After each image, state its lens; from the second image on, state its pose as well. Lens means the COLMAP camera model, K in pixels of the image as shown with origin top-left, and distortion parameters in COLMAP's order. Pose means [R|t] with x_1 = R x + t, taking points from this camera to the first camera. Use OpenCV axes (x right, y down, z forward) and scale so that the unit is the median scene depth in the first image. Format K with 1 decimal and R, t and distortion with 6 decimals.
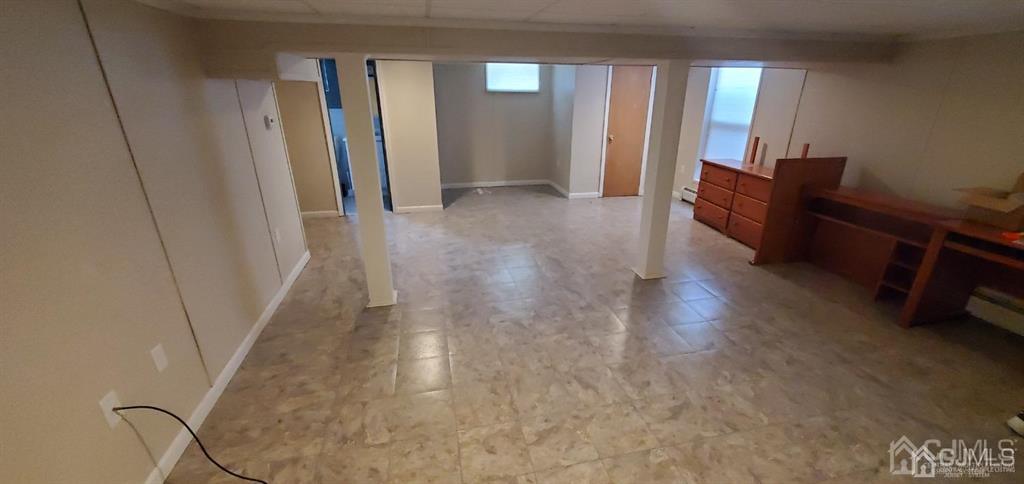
lens RADIAL K [[396.4, 0, 517.0], [0, 396.4, 242.9], [0, 0, 1]] dist [-0.000473, -0.000181]
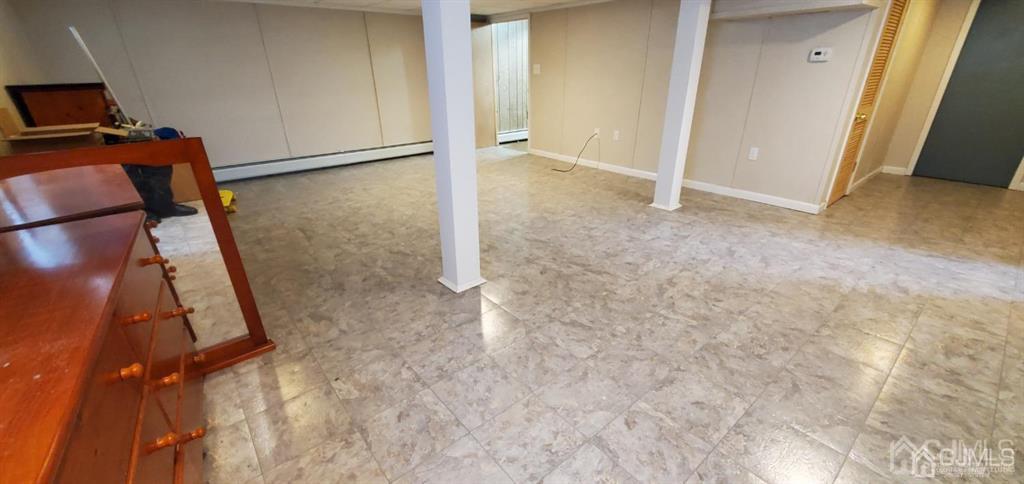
lens RADIAL K [[396.4, 0, 517.0], [0, 396.4, 242.9], [0, 0, 1]] dist [-0.000473, -0.000181]
pose [[-0.882308, 0.196344, -0.427764, 0.604657], [-0.161590, 0.727234, 0.667097, -0.511237], [0.442066, 0.657708, -0.609917, 1.616989]]
